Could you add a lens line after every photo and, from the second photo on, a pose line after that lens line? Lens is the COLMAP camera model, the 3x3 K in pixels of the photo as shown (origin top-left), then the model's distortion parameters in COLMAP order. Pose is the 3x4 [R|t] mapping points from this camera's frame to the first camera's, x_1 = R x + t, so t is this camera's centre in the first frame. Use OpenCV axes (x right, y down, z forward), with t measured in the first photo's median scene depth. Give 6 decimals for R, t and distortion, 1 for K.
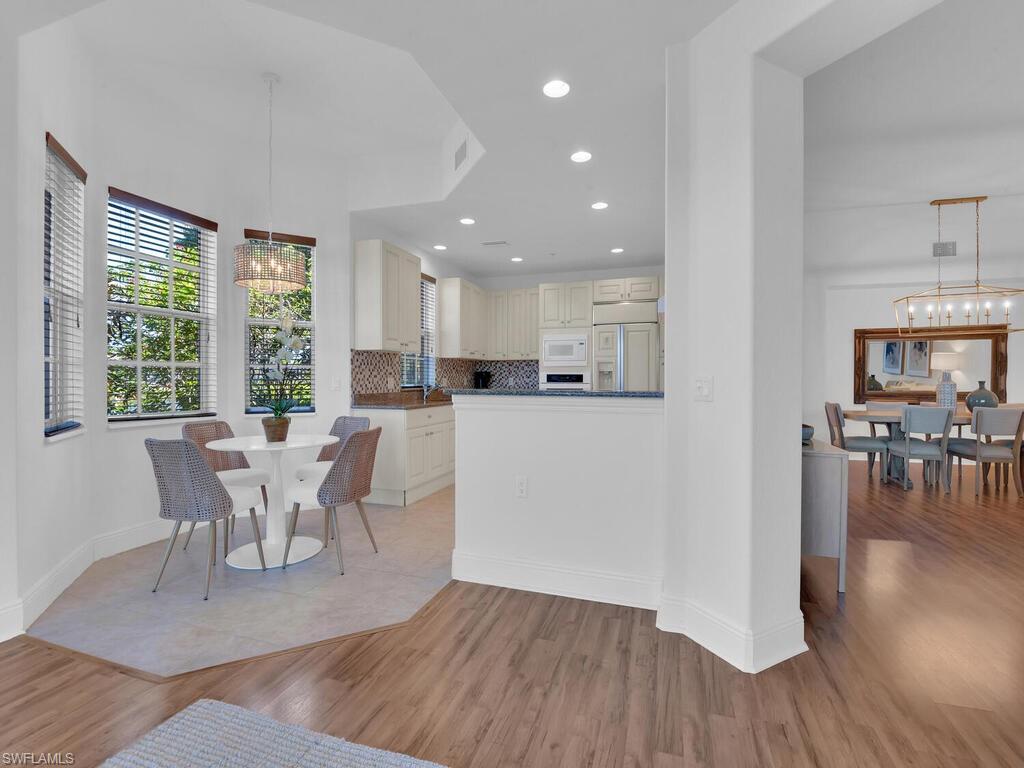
lens RADIAL K [[473.2, 0, 509.9], [0, 473.2, 383.3], [0, 0, 1]] dist [-0.035841, -0.004943]
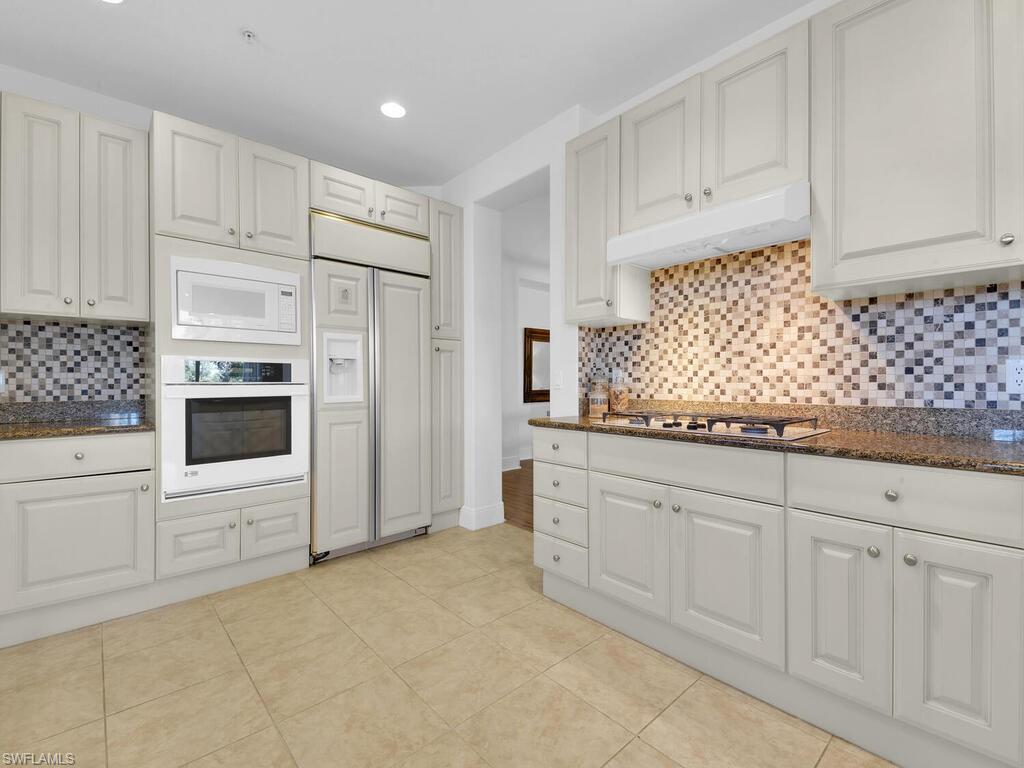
lens RADIAL K [[444.1, 0, 513.4], [0, 444.1, 385.6], [0, 0, 1]] dist [0.003331, 0.000137]
pose [[0.482865, -0.011197, 0.875623, -0.106077], [0.009285, 0.999928, 0.007666, -0.000180], [-0.875645, 0.004428, 0.482934, 0.610871]]
